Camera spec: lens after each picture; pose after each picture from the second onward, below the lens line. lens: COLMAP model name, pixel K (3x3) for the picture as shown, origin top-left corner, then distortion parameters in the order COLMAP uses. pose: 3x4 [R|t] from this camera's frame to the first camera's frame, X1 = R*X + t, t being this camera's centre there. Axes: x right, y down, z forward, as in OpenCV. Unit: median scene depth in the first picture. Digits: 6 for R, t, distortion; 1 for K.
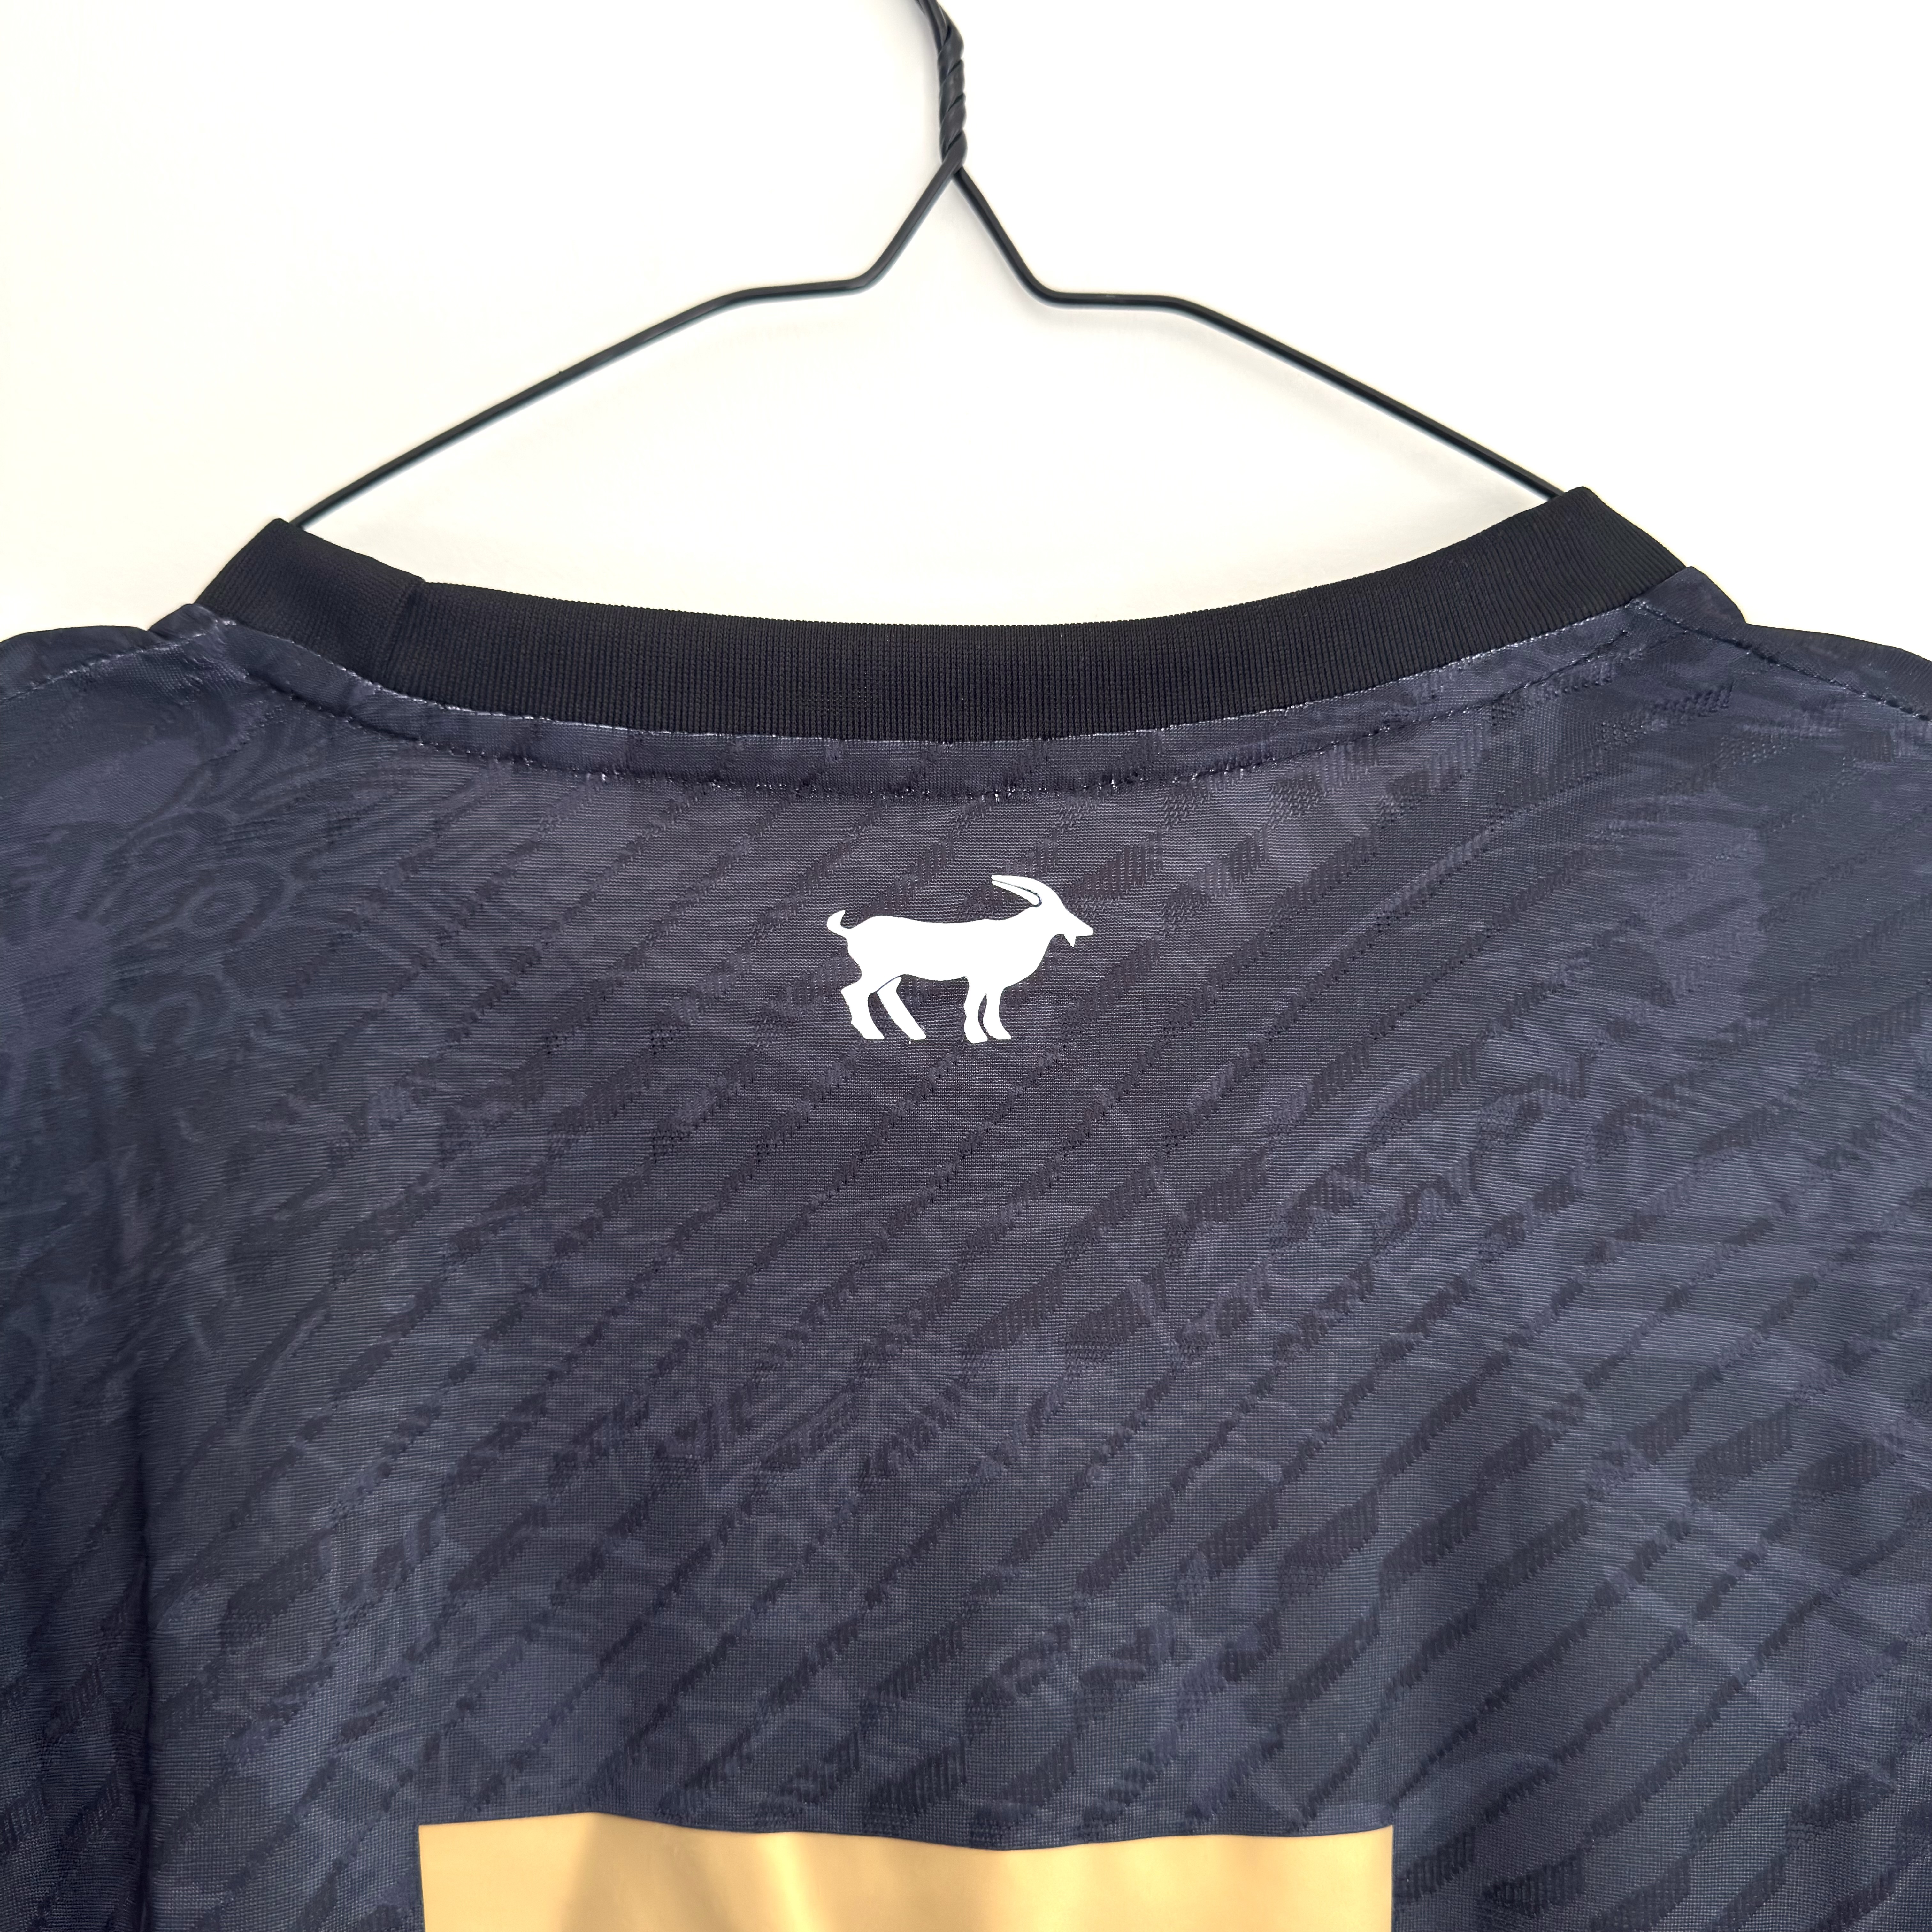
lens RADIAL K [[1750.0, 0, 981.9], [0, 1750.0, 967.2], [0, 0, 1]] dist [0.153243, -0.284049]
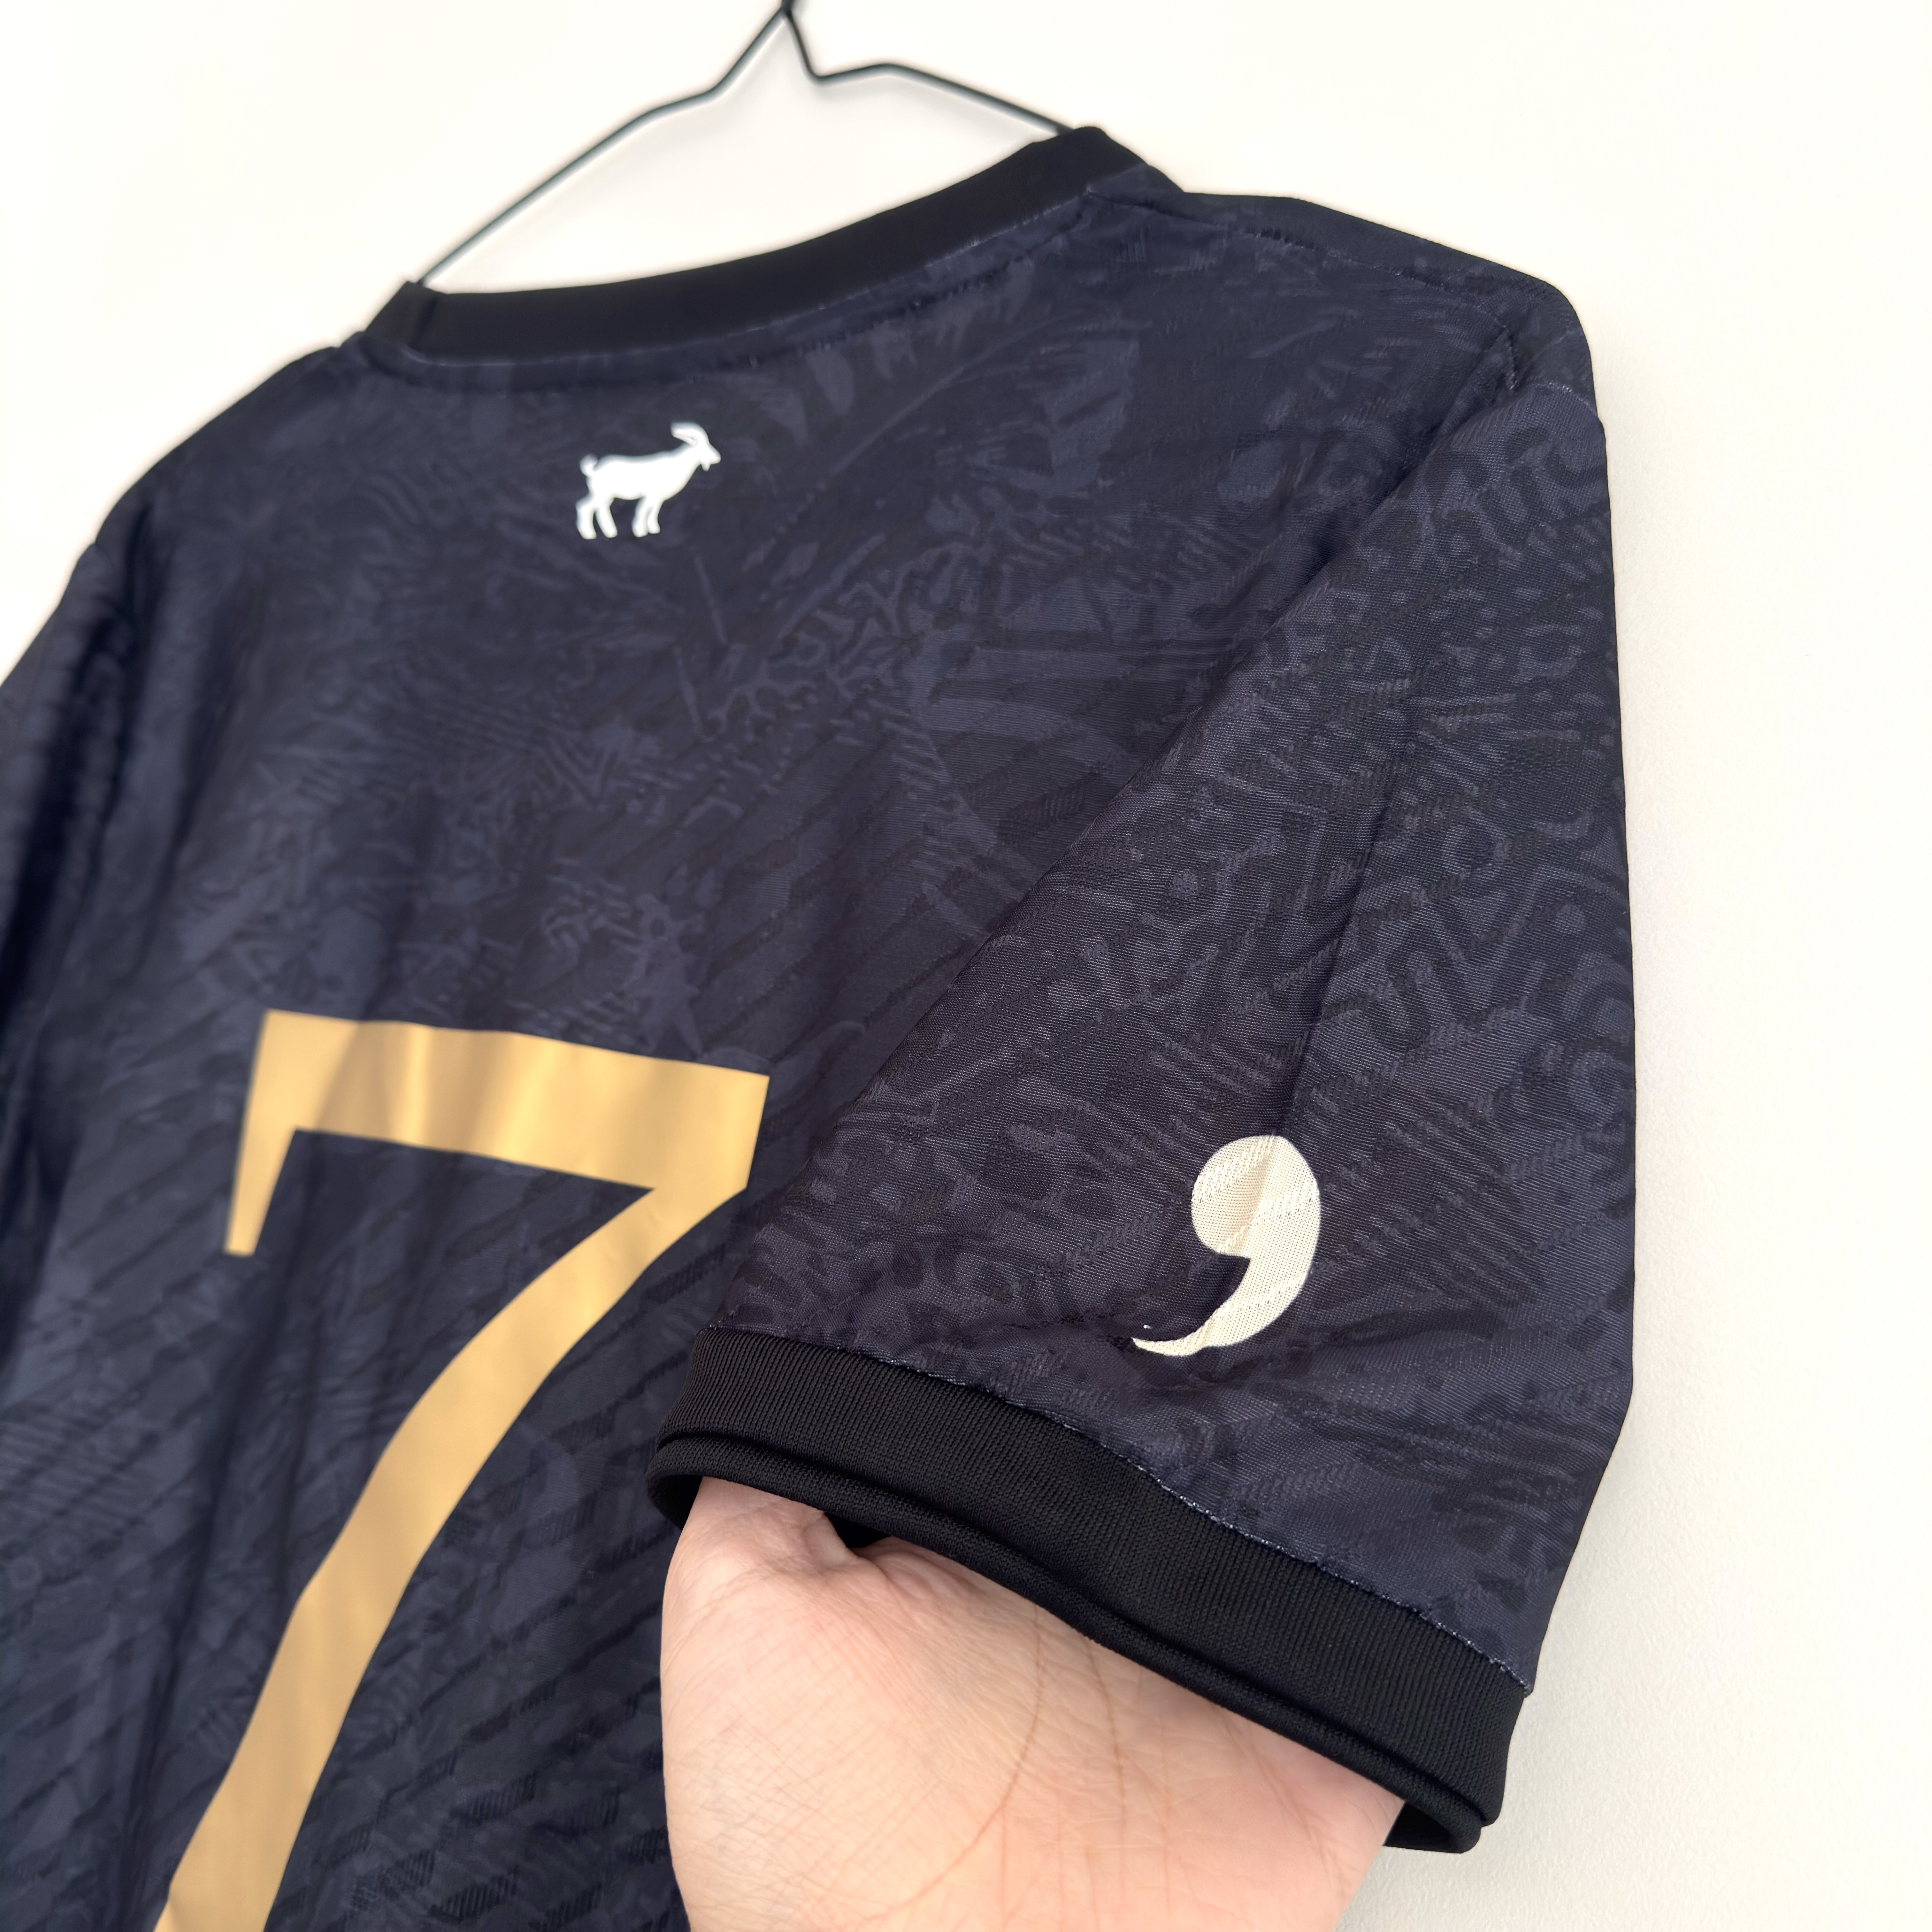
lens RADIAL K [[1750.0, 0, 981.9], [0, 1750.0, 967.2], [0, 0, 1]] dist [0.153243, -0.284049]
pose [[0.864513, 0.072074, -0.497415, 1.010523], [-0.153102, 0.980395, -0.124037, 0.539849], [0.478724, 0.183386, 0.858599, -0.061559]]
